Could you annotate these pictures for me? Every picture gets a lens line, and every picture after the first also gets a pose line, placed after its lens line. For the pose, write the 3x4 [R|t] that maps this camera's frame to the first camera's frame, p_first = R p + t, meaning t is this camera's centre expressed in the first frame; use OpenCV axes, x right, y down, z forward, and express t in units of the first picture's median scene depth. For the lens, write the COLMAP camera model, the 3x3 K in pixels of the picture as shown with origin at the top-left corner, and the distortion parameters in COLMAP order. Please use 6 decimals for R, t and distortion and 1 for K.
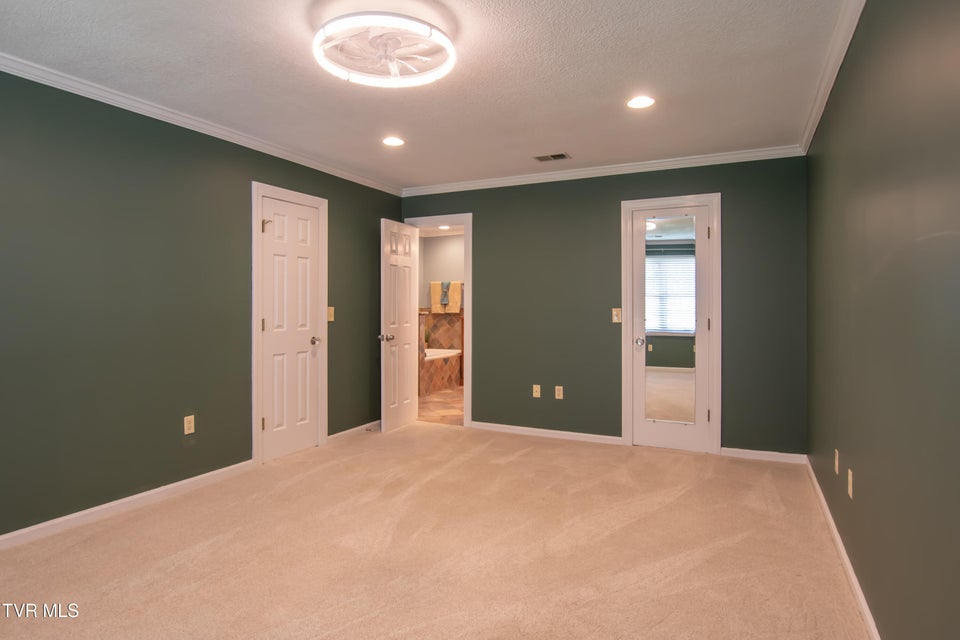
lens RADIAL K [[526.5, 0, 480.0], [0, 526.5, 320.0], [0, 0, 1]] dist [-0.000272, -0.000010]
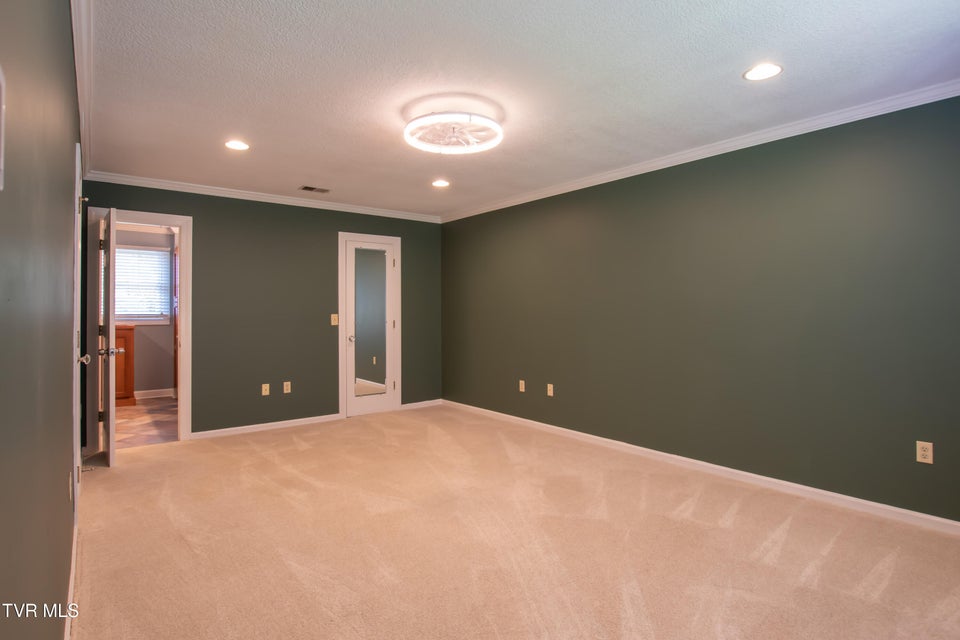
lens RADIAL K [[444.8, 0, 479.8], [0, 444.8, 316.8], [0, 0, 1]] dist [-0.055479, -0.000008]
pose [[0.450761, -0.005303, 0.892629, -0.516883], [0.031810, 0.999443, -0.010126, 0.006413], [-0.892078, 0.032959, 0.450679, 0.184865]]
